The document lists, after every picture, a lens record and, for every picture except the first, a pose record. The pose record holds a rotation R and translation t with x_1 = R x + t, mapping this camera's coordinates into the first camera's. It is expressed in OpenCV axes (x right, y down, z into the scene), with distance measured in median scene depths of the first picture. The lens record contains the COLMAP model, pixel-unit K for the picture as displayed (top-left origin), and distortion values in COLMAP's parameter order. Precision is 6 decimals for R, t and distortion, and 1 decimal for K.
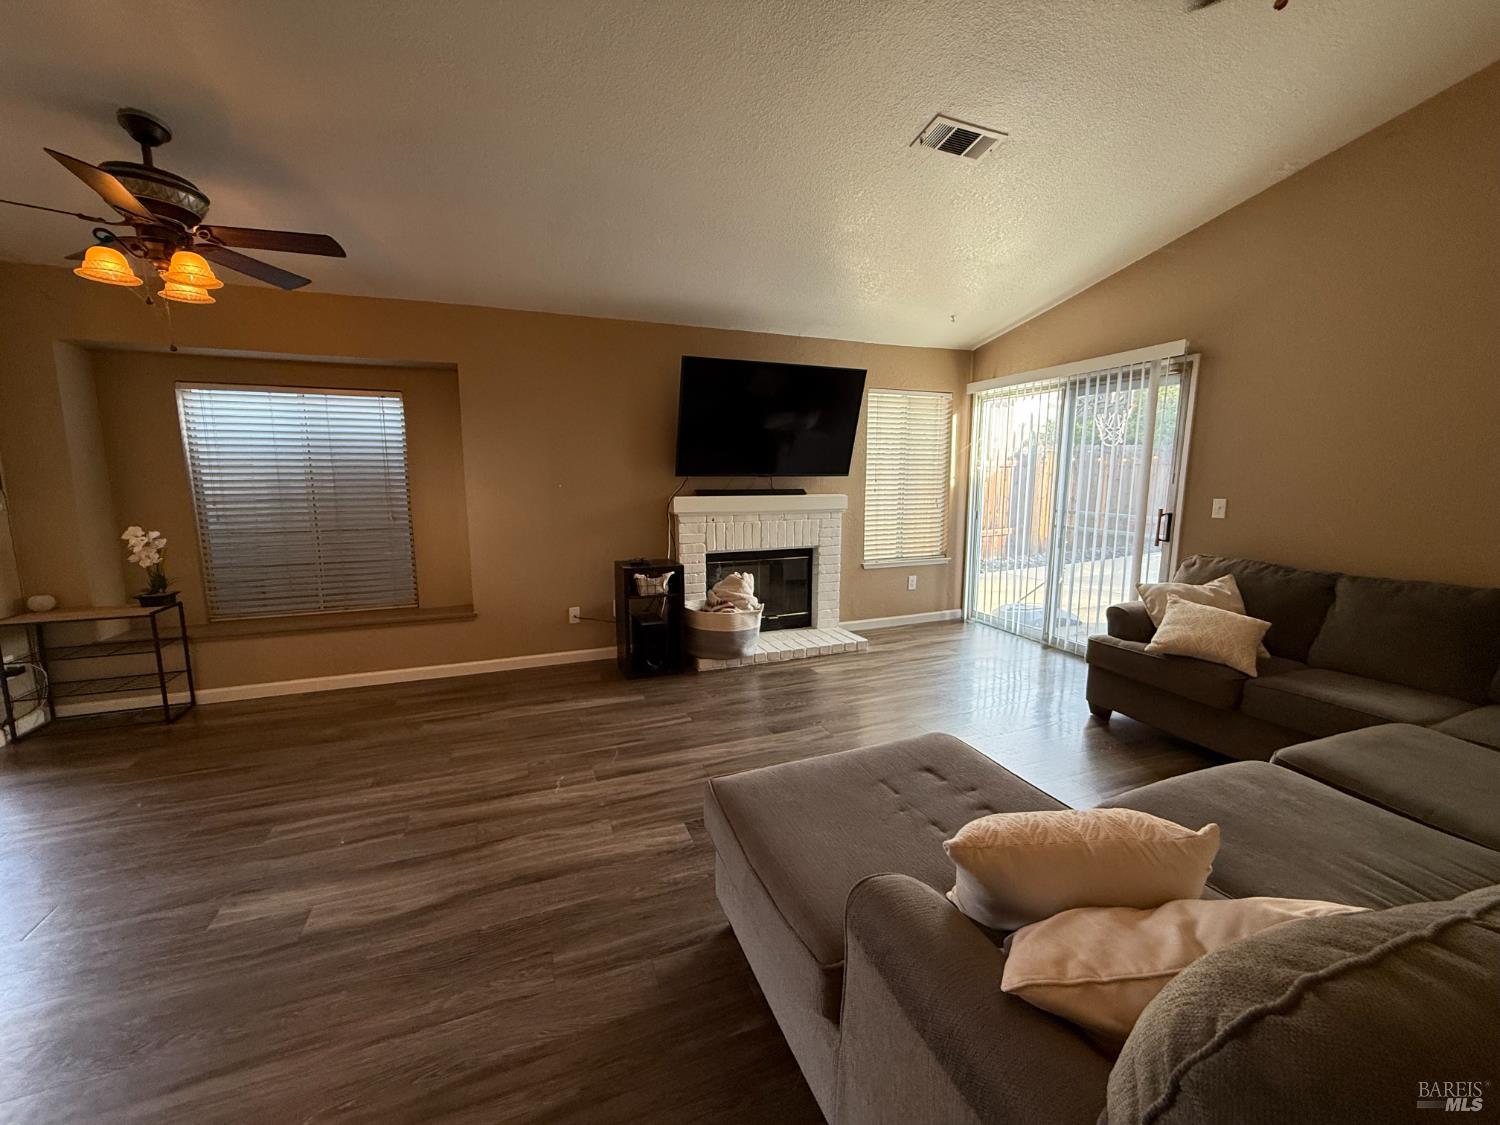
lens RADIAL K [[597.2, 0, 750.0], [0, 597.2, 562.5], [0, 0, 1]] dist [0.002167, 0.000156]
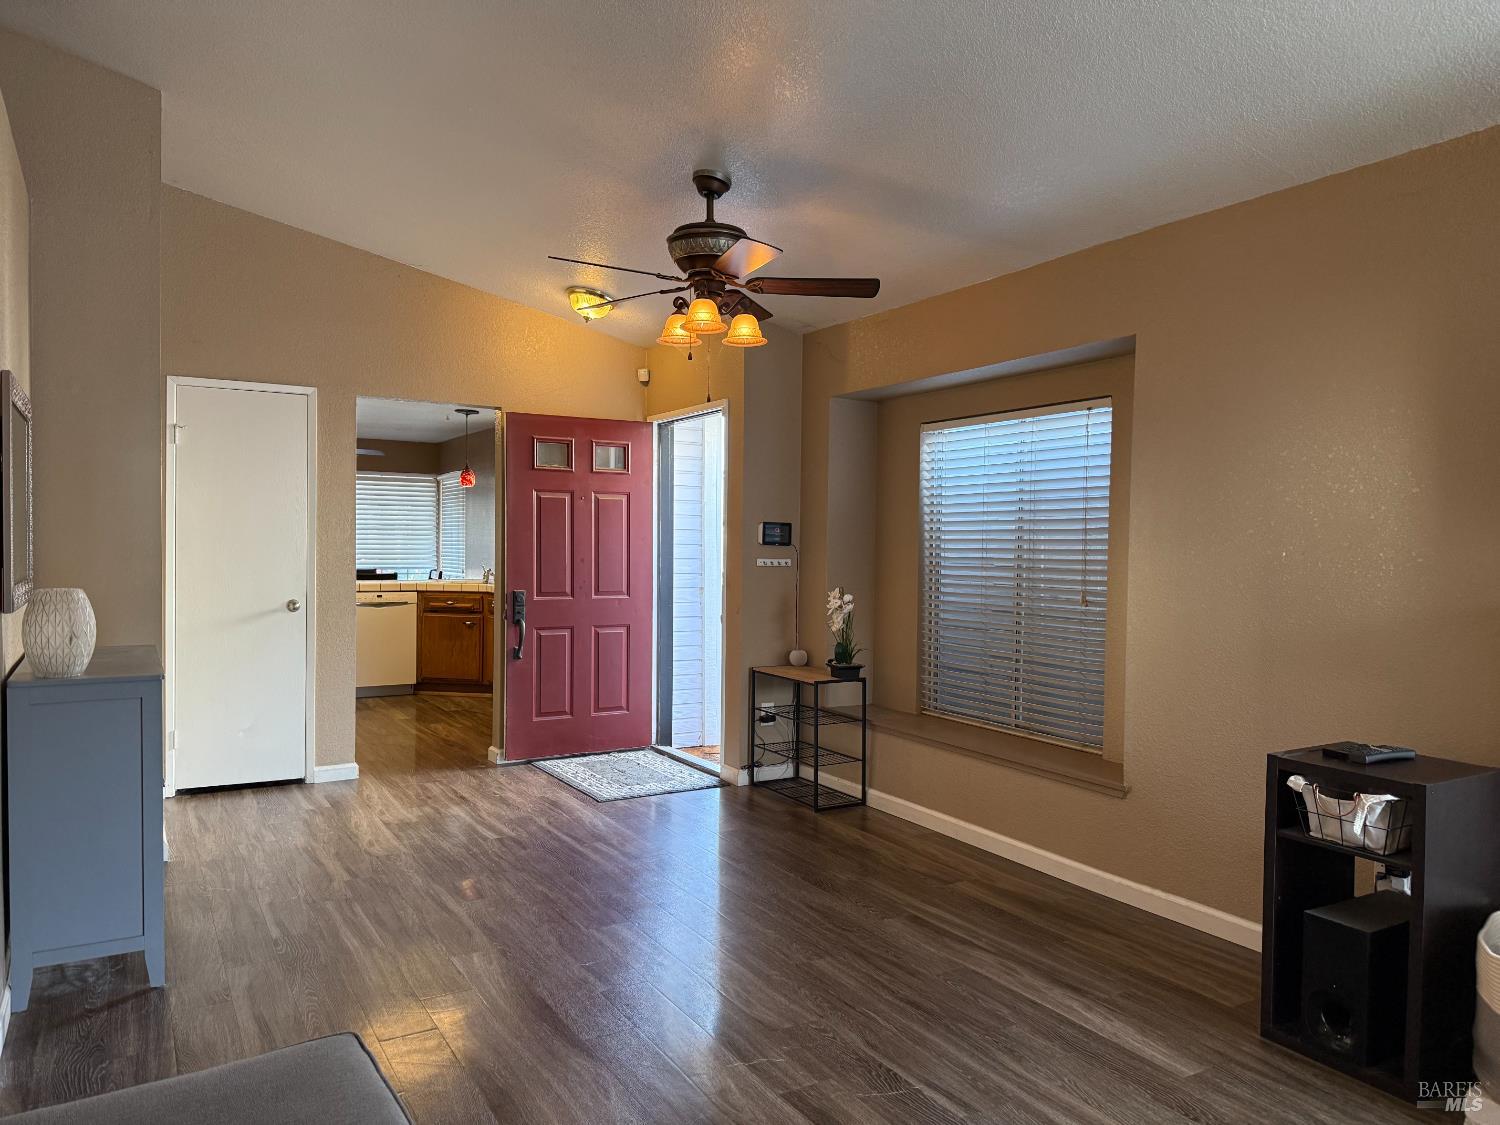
lens RADIAL K [[1048.2, 0, 754.1], [0, 1048.2, 567.1], [0, 0, 1]] dist [0.122893, -0.180516]
pose [[0.158385, 0.028597, -0.986963, 0.512955], [-0.153117, 0.988200, 0.004061, -0.075044], [0.975433, 0.150478, 0.160894, 0.584760]]
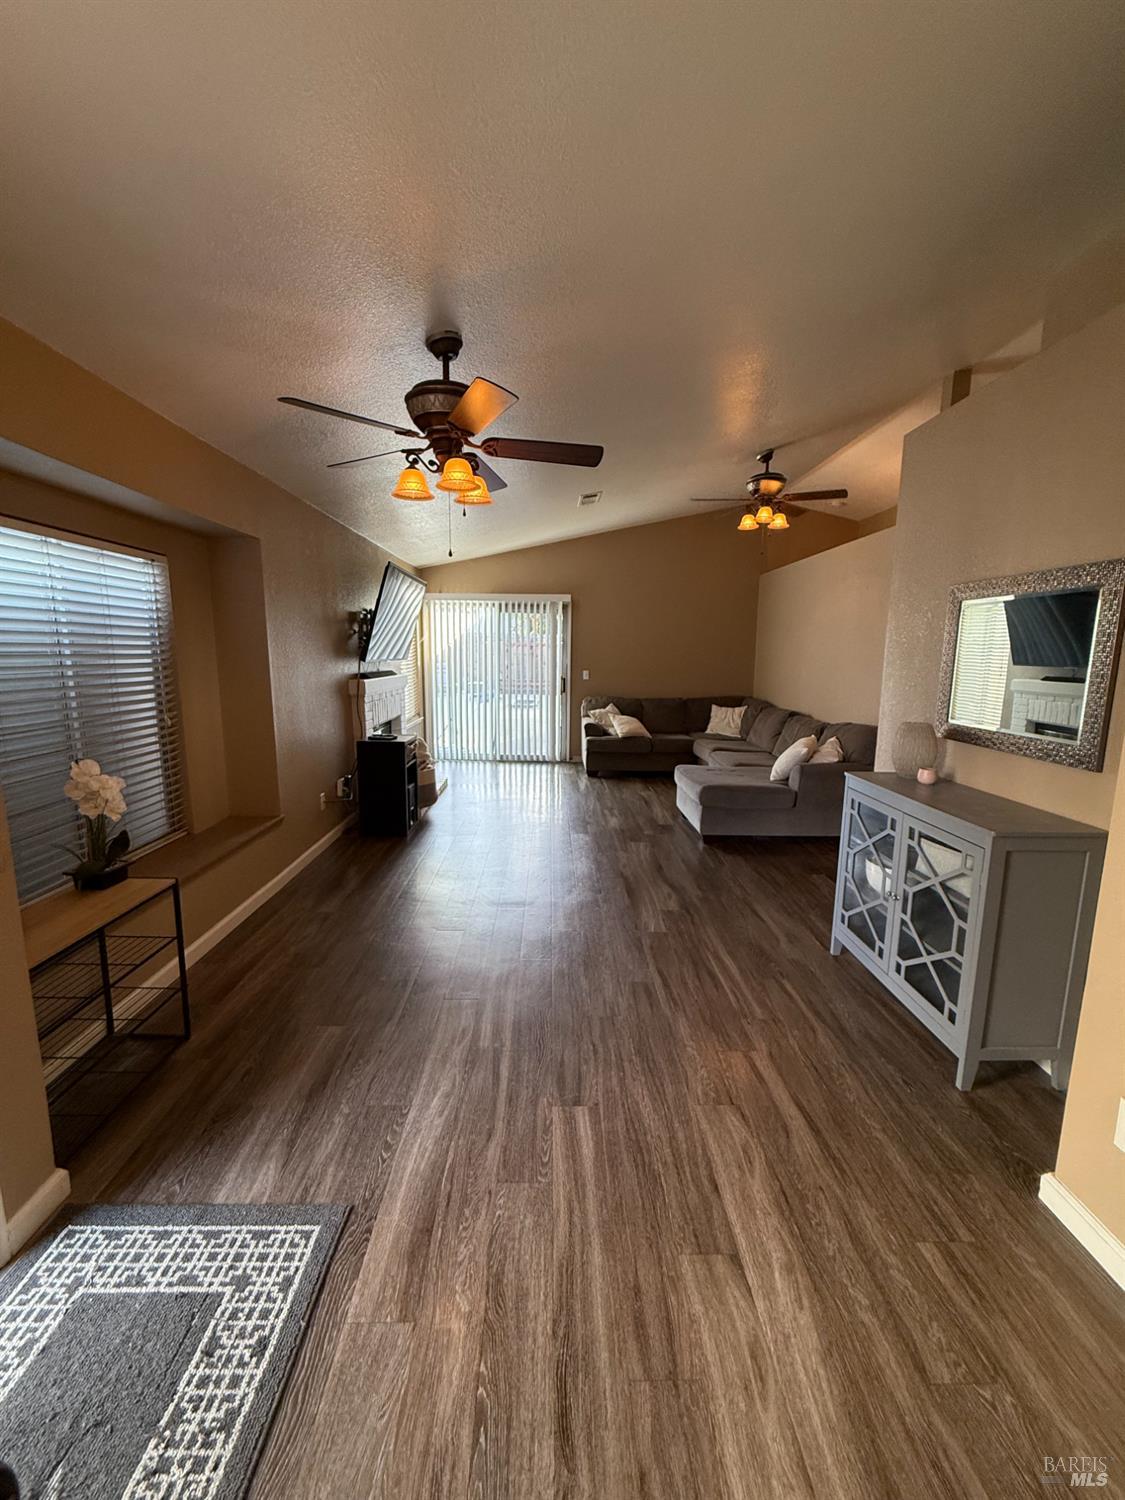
lens RADIAL K [[597.2, 0, 562.5], [0, 597.2, 750.0], [0, 0, 1]] dist [0.002167, 0.000156]
pose [[0.349474, -0.147918, 0.925197, -1.335215], [0.126736, 0.985847, 0.109743, -0.073001], [-0.928335, 0.078904, 0.363274, 0.319367]]
